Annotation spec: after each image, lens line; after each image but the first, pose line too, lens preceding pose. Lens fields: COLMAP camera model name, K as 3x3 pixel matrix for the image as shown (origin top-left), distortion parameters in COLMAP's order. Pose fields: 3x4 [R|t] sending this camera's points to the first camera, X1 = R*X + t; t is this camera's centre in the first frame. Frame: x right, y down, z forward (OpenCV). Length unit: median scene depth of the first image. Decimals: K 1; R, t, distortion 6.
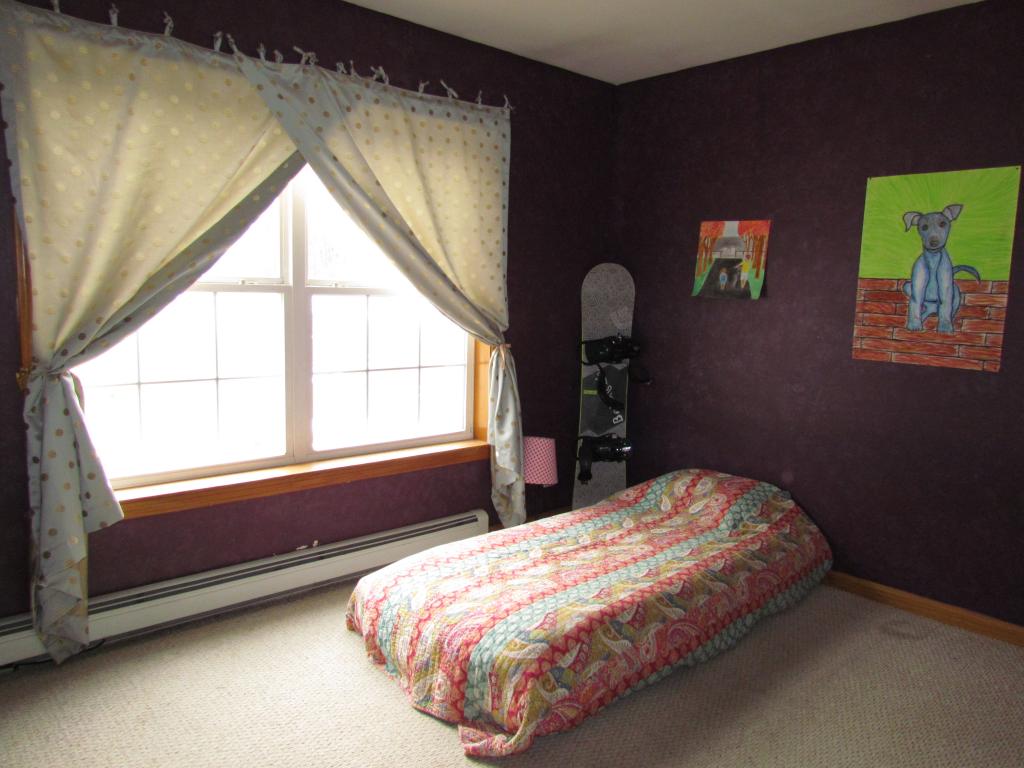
lens RADIAL K [[739.9, 0, 520.6], [0, 739.9, 382.2], [0, 0, 1]] dist [-0.029401, 0.008022]
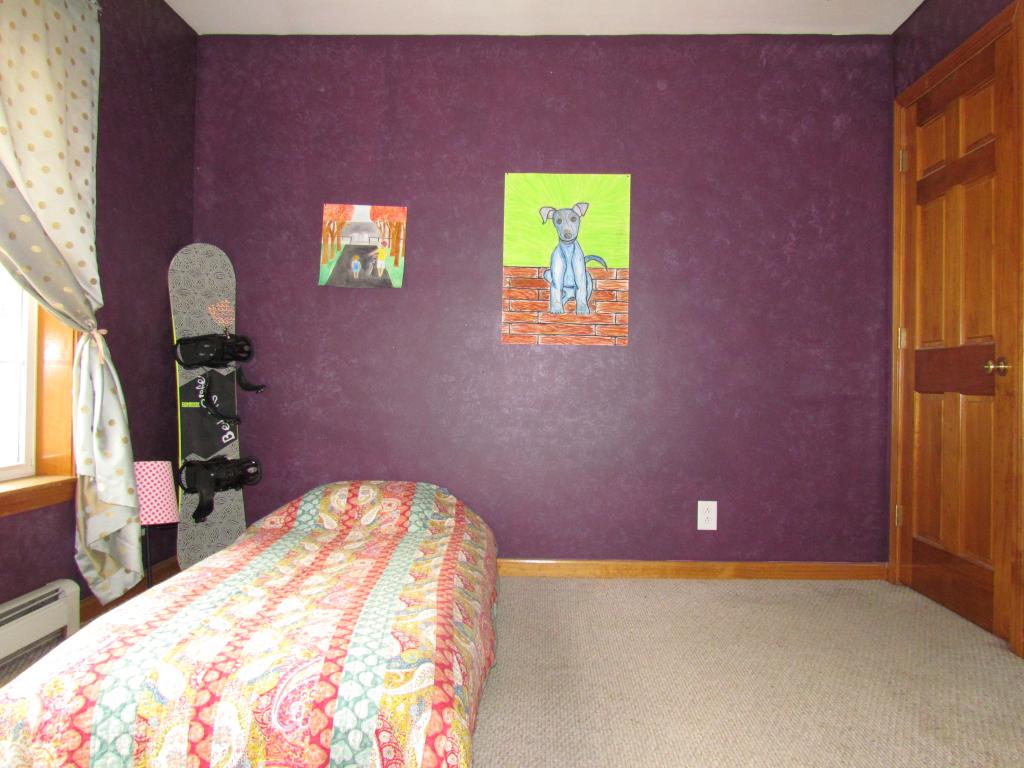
lens RADIAL K [[739.9, 0, 520.6], [0, 739.9, 382.2], [0, 0, 1]] dist [-0.029401, 0.008022]
pose [[0.681557, -0.015876, 0.731593, -0.279667], [0.097732, 0.992783, -0.069504, 0.092541], [-0.725209, 0.118871, 0.678190, 0.273392]]
